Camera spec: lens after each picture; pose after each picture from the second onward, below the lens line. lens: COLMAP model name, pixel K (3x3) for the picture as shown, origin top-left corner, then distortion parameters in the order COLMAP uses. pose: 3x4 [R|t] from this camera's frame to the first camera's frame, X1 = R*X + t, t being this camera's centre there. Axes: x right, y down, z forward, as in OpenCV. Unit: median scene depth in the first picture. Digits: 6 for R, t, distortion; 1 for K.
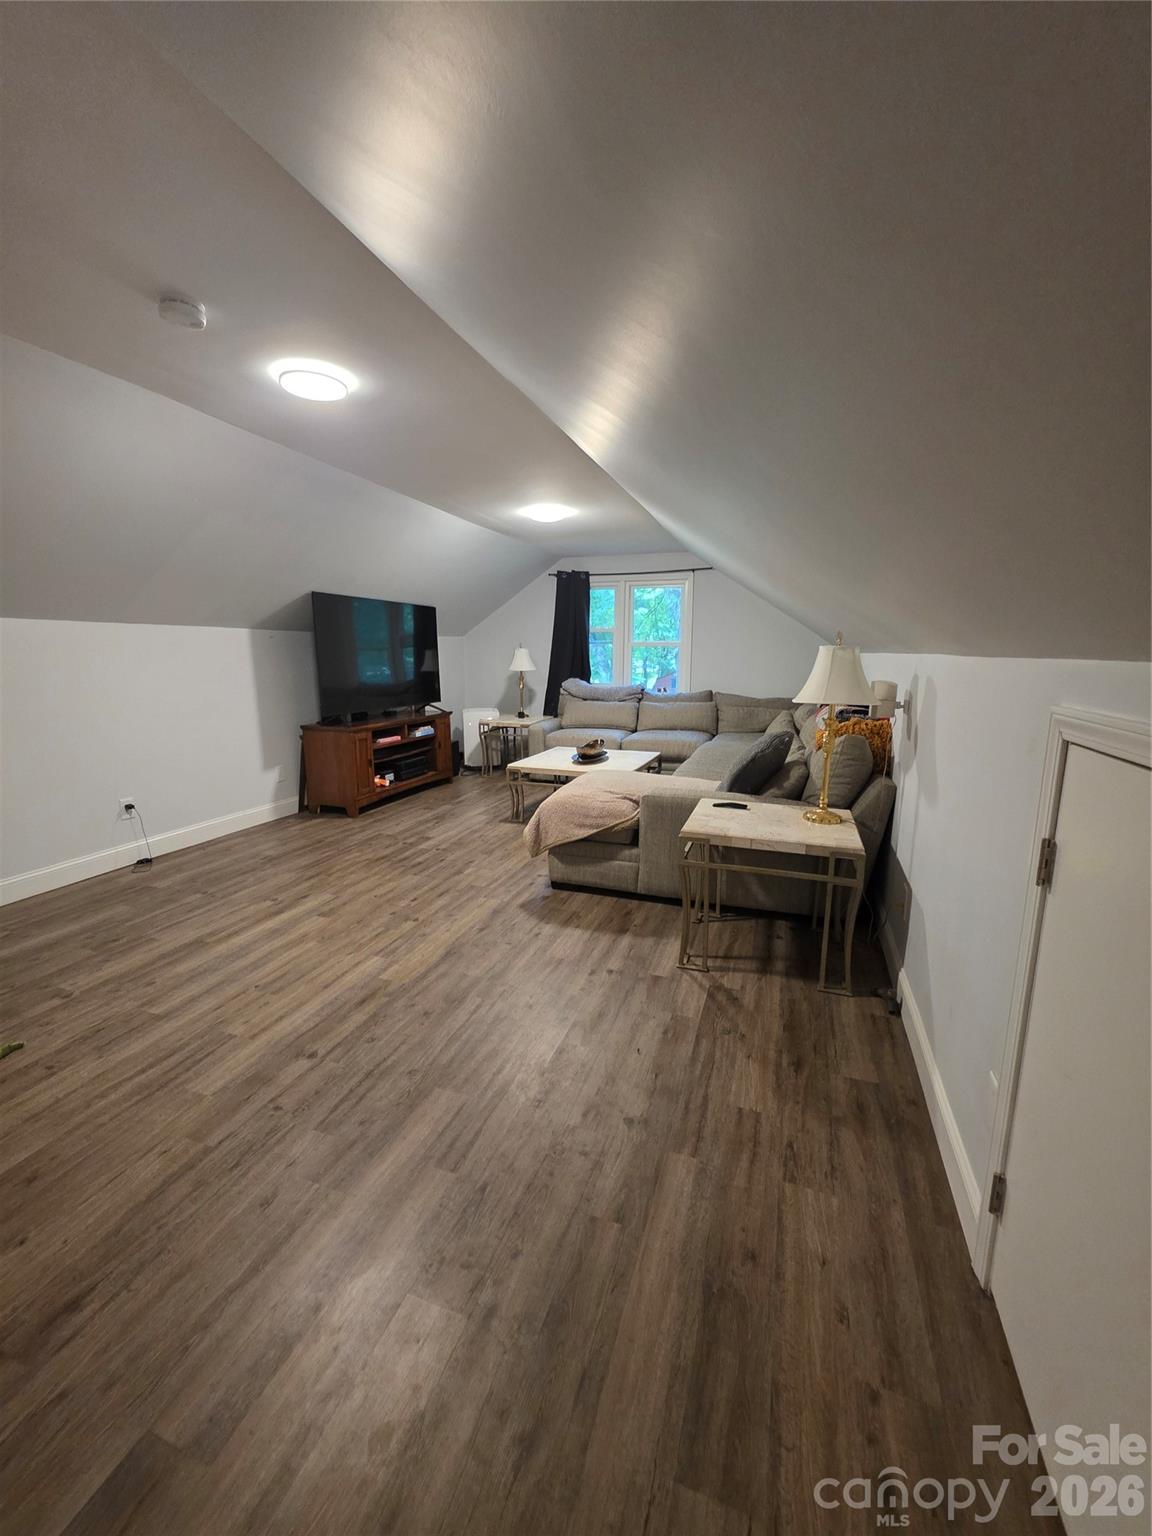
lens RADIAL K [[611.6, 0, 576.0], [0, 611.6, 767.8], [0, 0, 1]] dist [-0.000647, 0.000048]
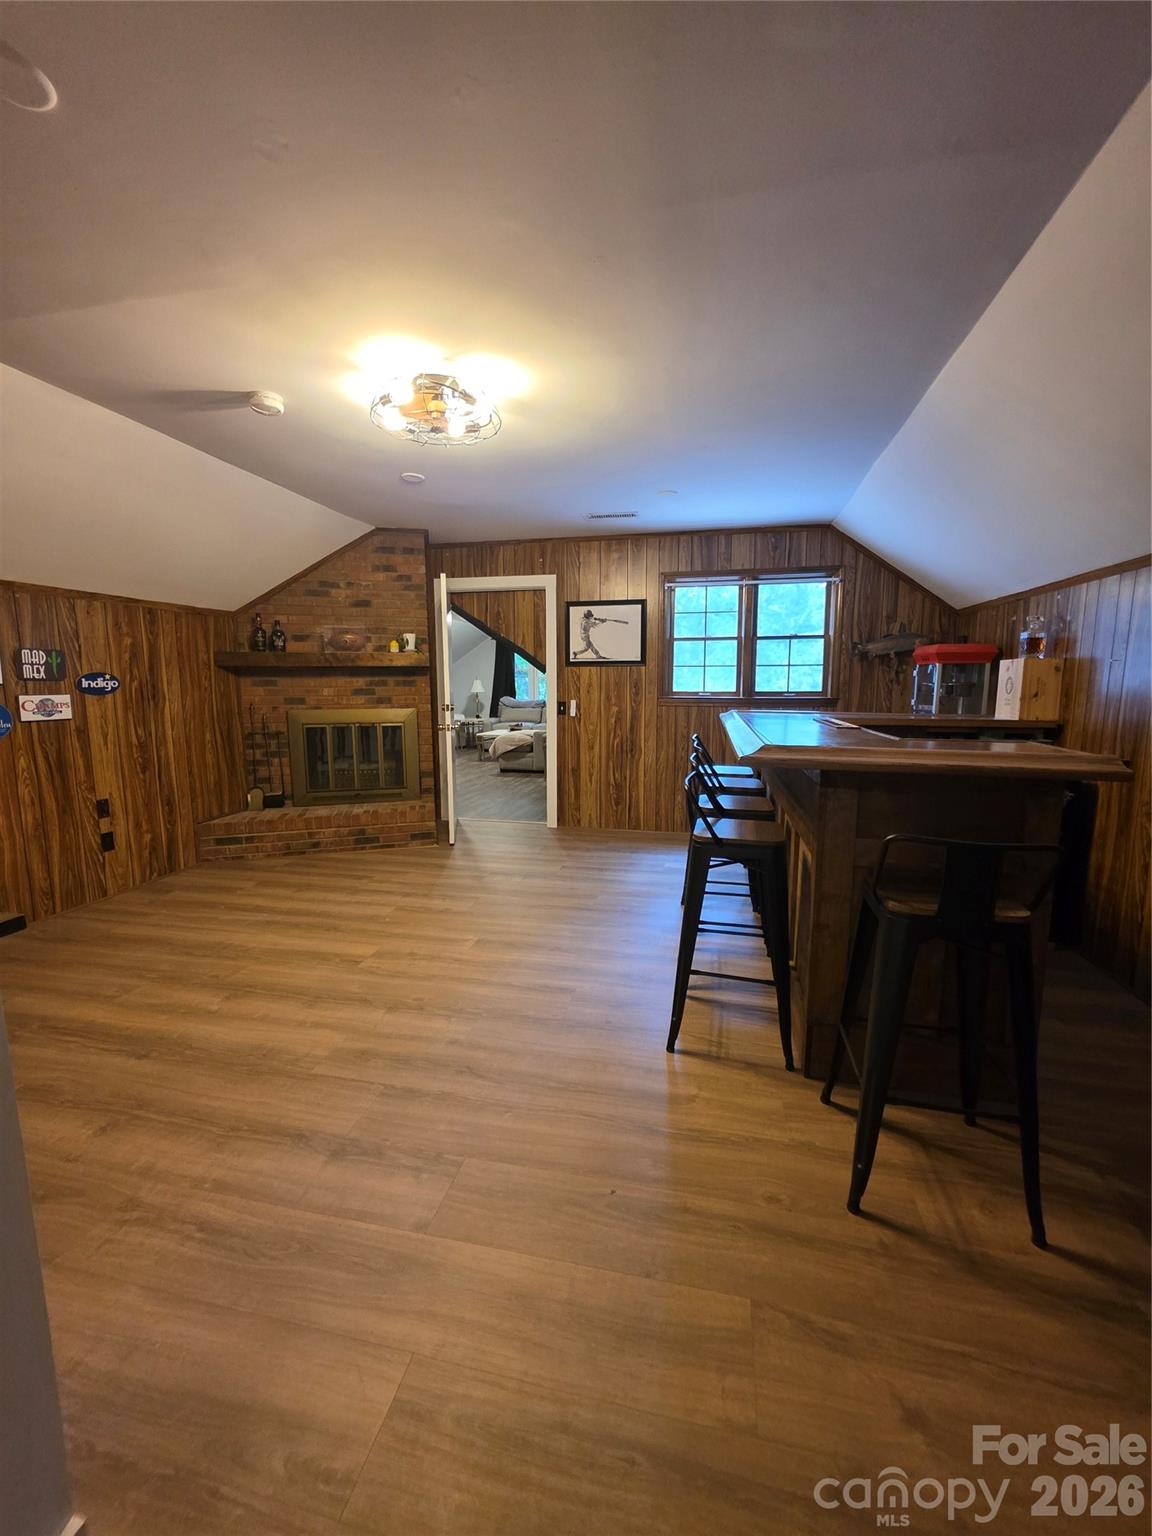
lens RADIAL K [[611.6, 0, 578.0], [0, 611.6, 769.9], [0, 0, 1]] dist [-0.000647, 0.000048]
pose [[0.993447, -0.022207, 0.112113, -0.001533], [0.027678, 0.998488, -0.047486, 0.162850], [-0.110889, 0.050278, 0.992560, -0.806241]]
